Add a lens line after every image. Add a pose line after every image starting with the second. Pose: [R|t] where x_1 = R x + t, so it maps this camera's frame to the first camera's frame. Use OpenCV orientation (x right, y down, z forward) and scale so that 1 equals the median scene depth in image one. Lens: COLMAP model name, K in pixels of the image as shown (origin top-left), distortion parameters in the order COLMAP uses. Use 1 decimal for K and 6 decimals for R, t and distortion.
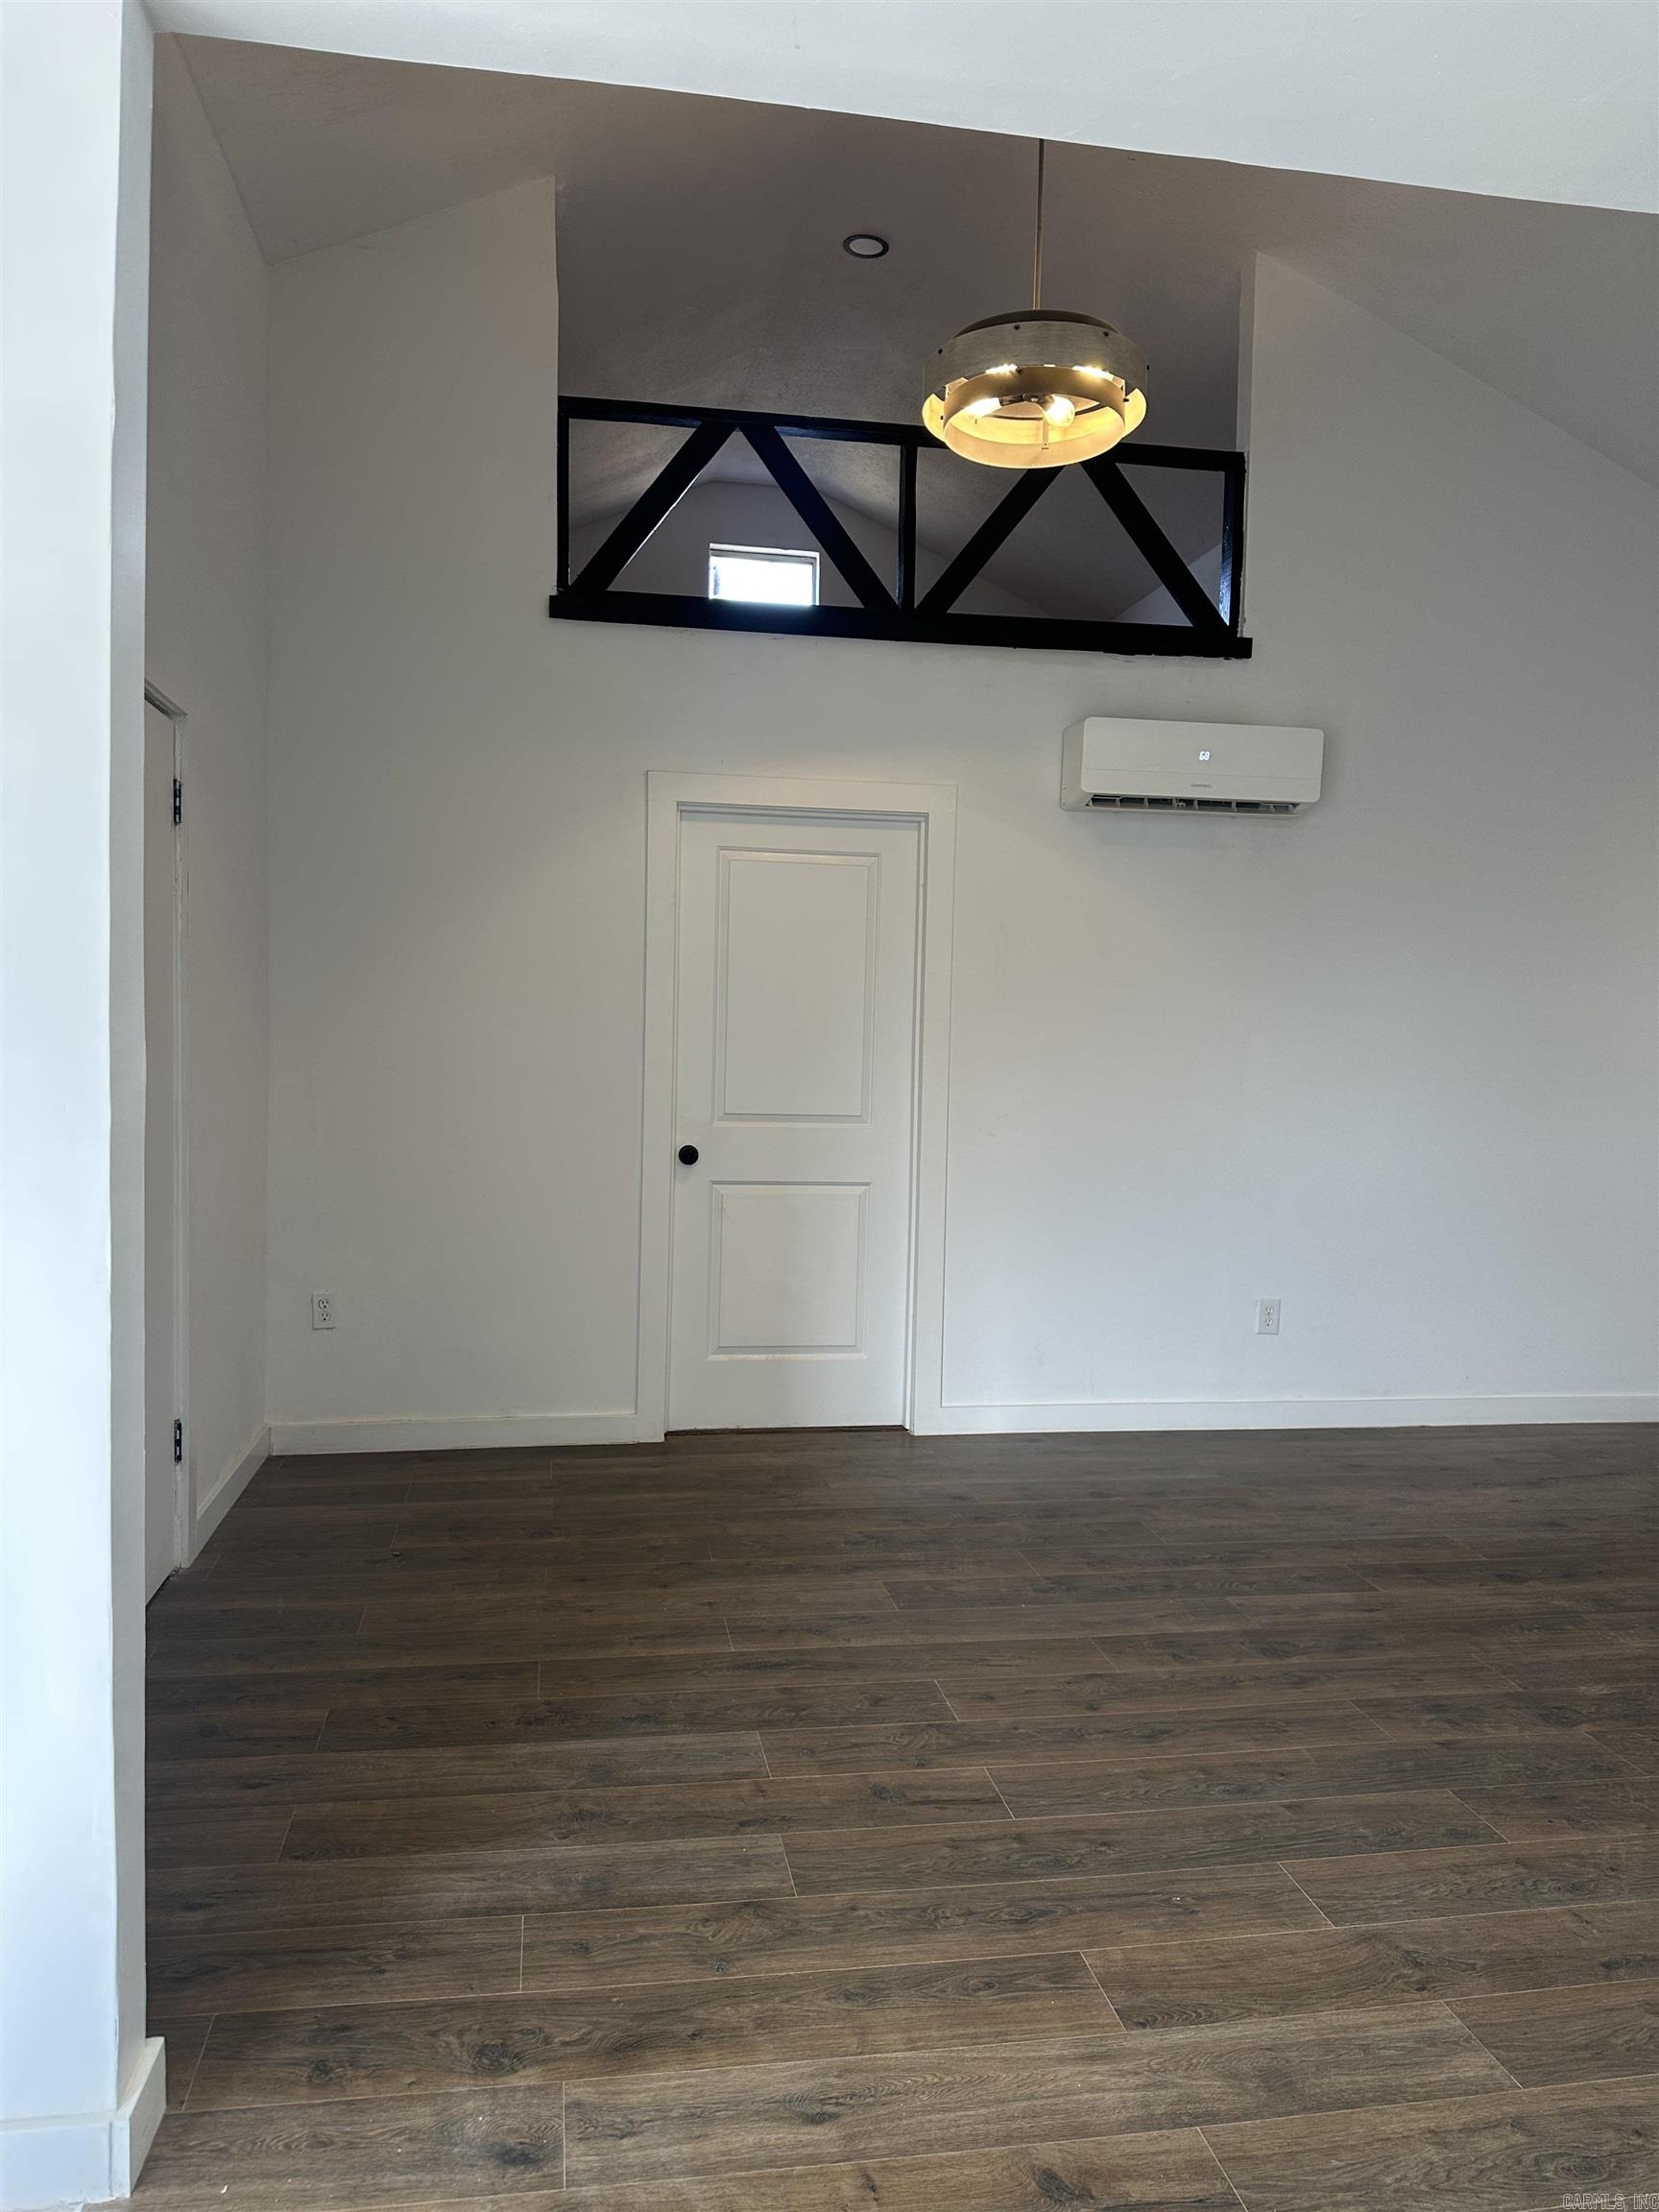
lens RADIAL K [[1561.2, 0, 829.5], [0, 1561.2, 1106.0], [0, 0, 1]] dist [0.090260, -0.131653]
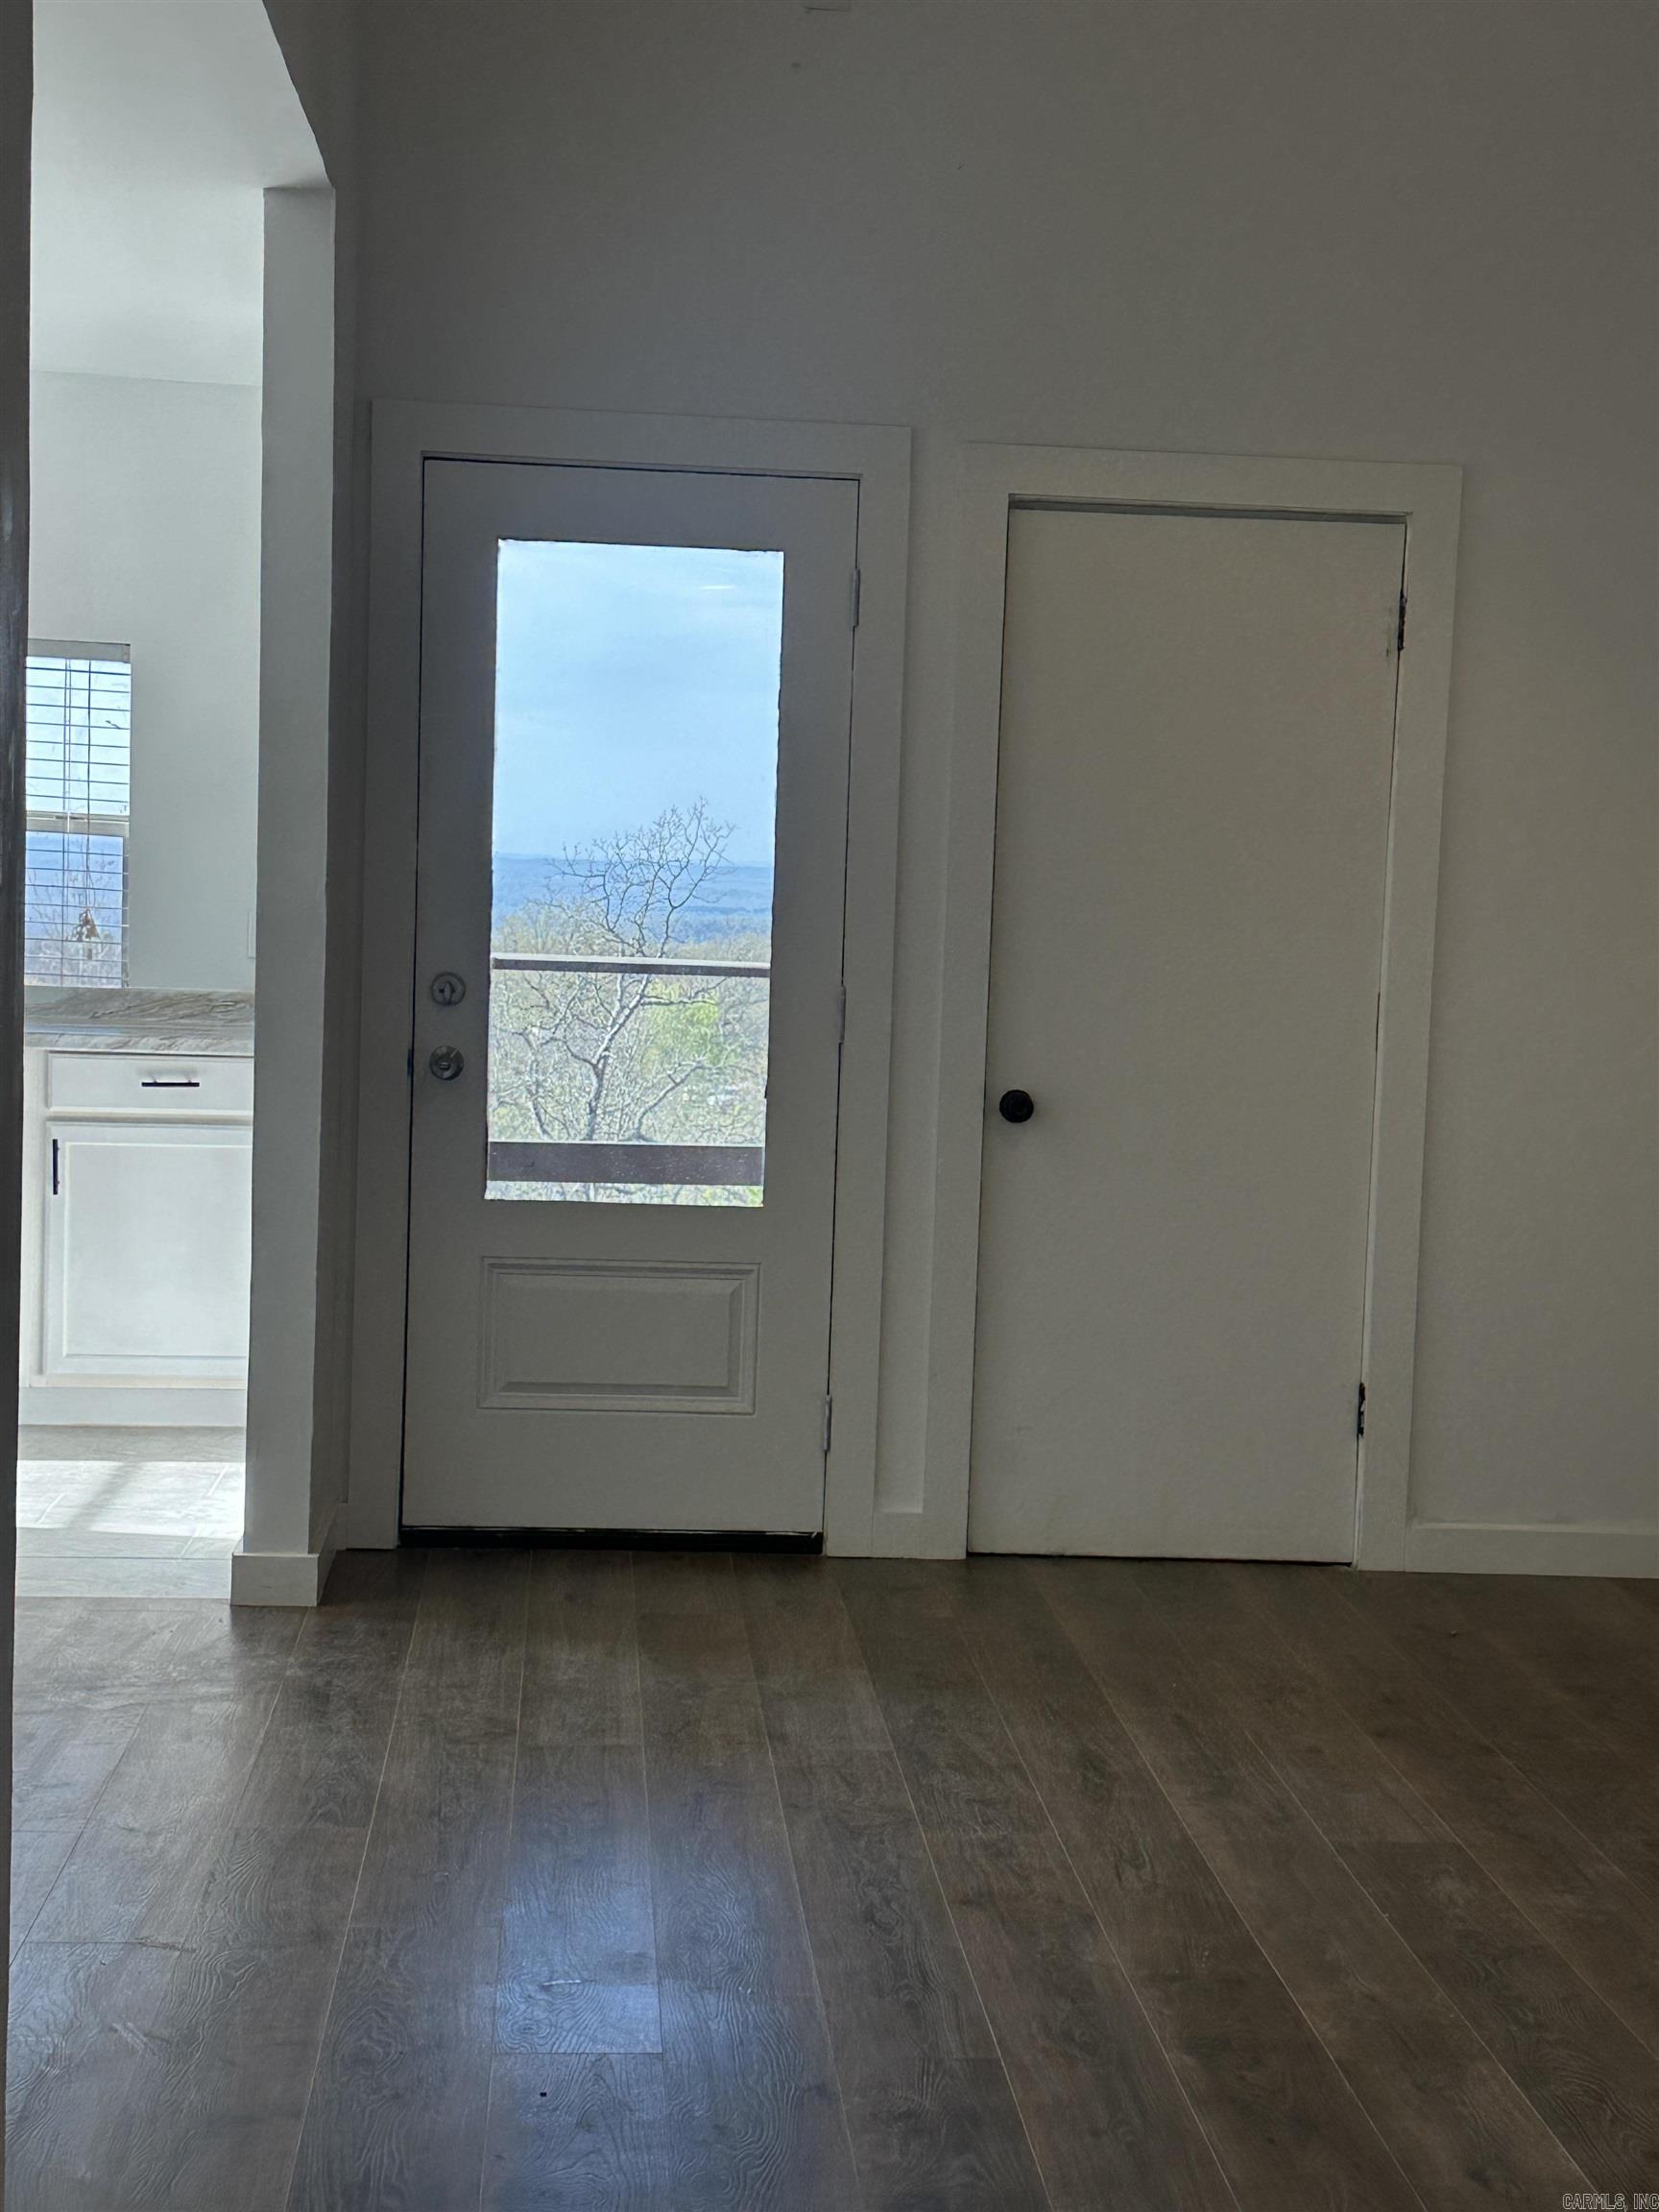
lens RADIAL K [[3095.2, 0, 829.5], [0, 3095.2, 1106.0], [0, 0, 1]] dist [0.154898, 0.007090]
pose [[-0.091278, 0.050955, -0.994521, 1.366242], [-0.086166, 0.994540, 0.058864, -0.016461], [0.992091, 0.091067, -0.086389, 0.973007]]
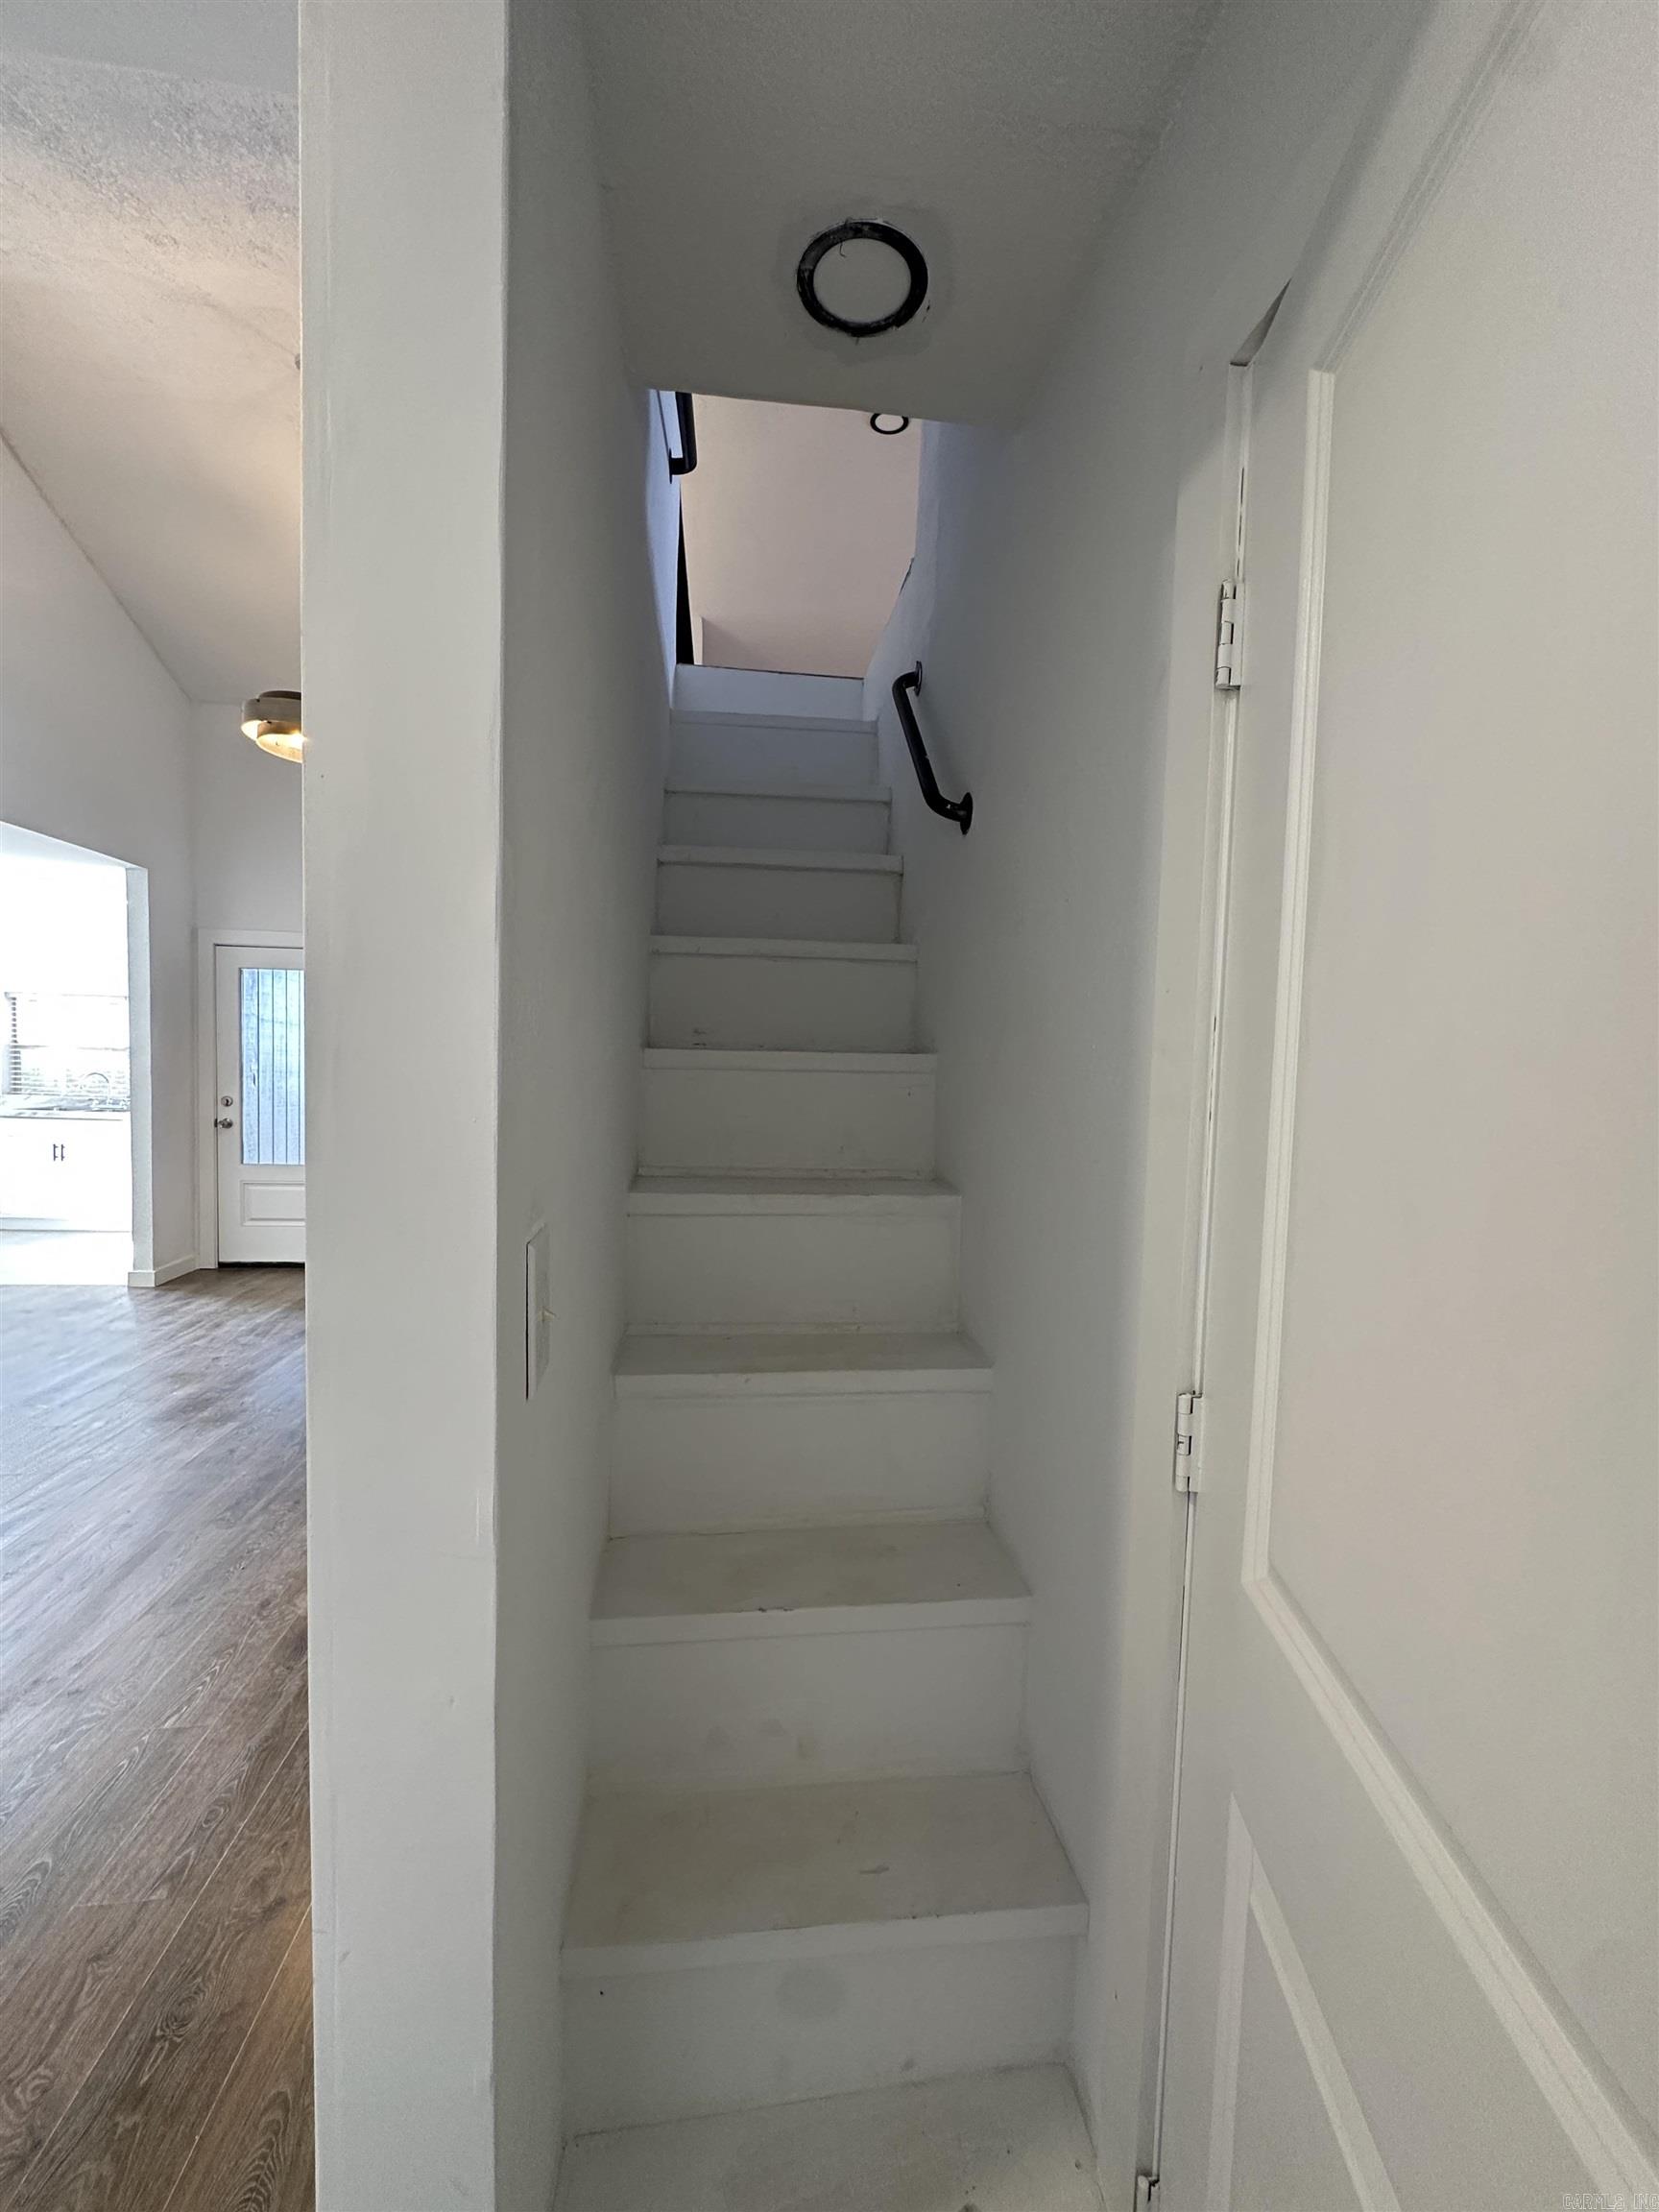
lens RADIAL K [[885.8, 0, 829.5], [0, 885.8, 1106.0], [0, 0, 1]] dist [-0.000395, 0.000075]
pose [[-0.052767, 0.027983, -0.998215, 1.253106], [-0.074713, 0.996695, 0.031889, -0.091058], [0.995808, 0.076263, -0.050502, 1.834056]]
